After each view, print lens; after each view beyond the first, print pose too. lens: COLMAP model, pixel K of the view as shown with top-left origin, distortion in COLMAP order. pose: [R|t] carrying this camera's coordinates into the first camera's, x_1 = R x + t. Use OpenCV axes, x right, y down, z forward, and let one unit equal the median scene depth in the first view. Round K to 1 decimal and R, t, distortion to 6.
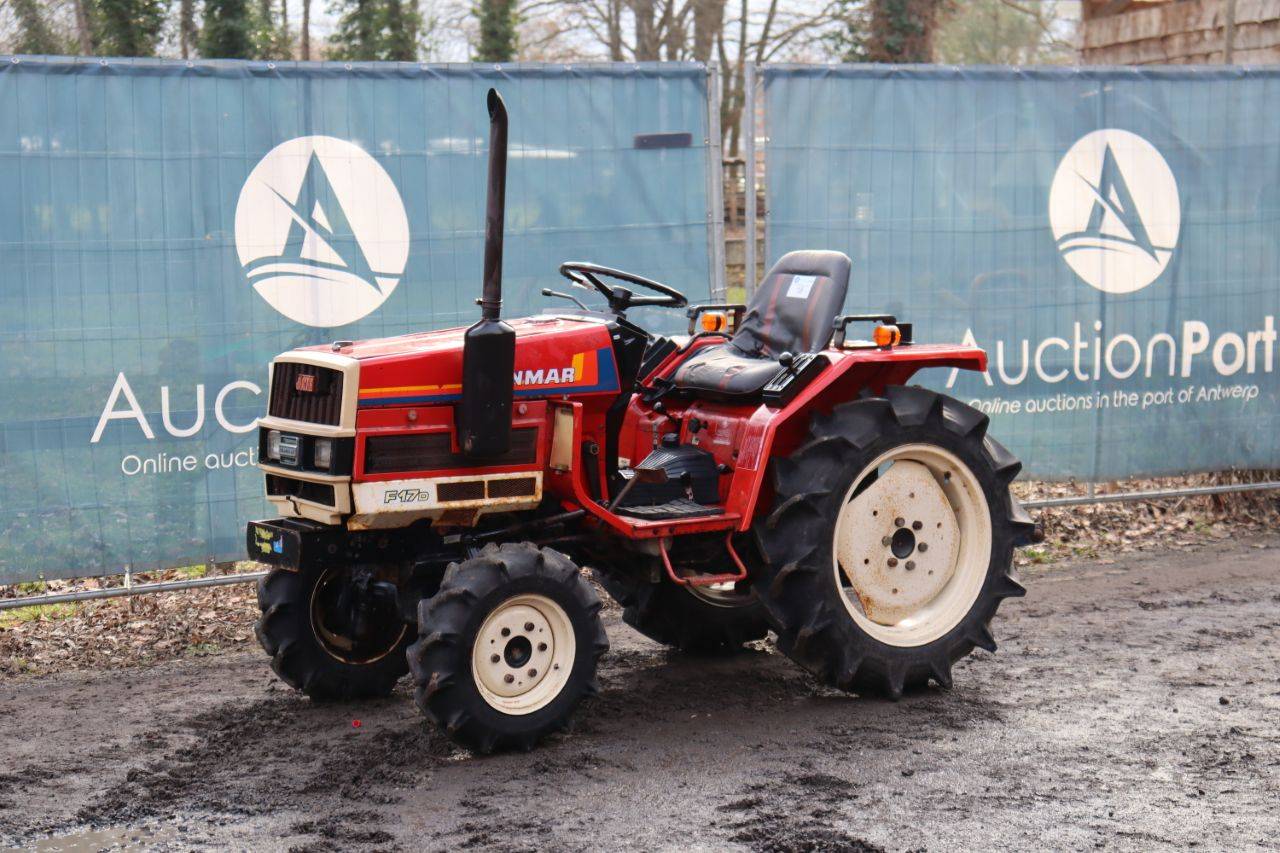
lens RADIAL K [[2849.1, 0, 645.4], [0, 2849.1, 424.3], [0, 0, 1]] dist [0.379070, 0.000000]
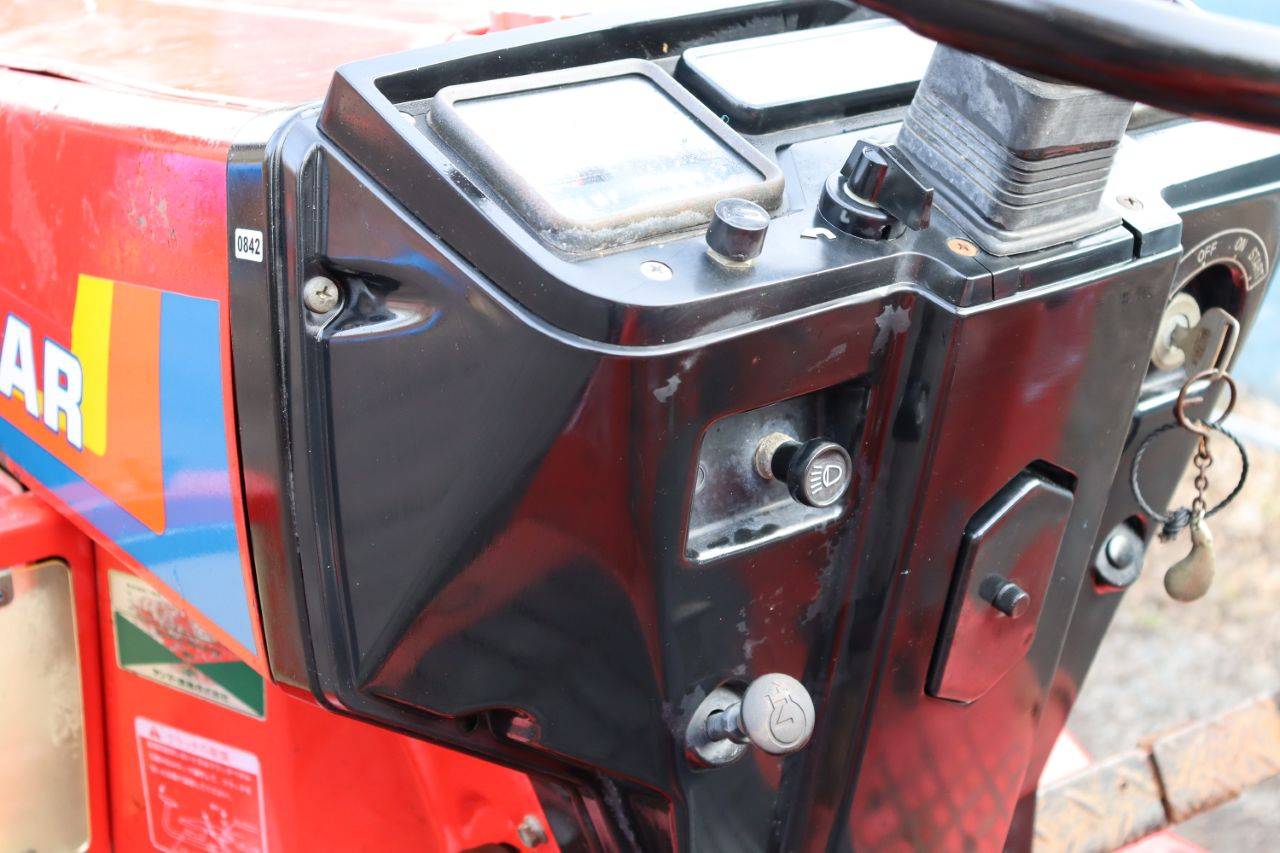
lens RADIAL K [[1896.8, 0, 640.2], [0, 1896.8, 431.0], [0, 0, 1]] dist [0.025414, 0.000000]
pose [[0.059402, 0.367489, -0.928129, 0.065028], [-0.083220, 0.928357, 0.362253, -0.051925], [0.994759, 0.055721, 0.085729, 0.985370]]
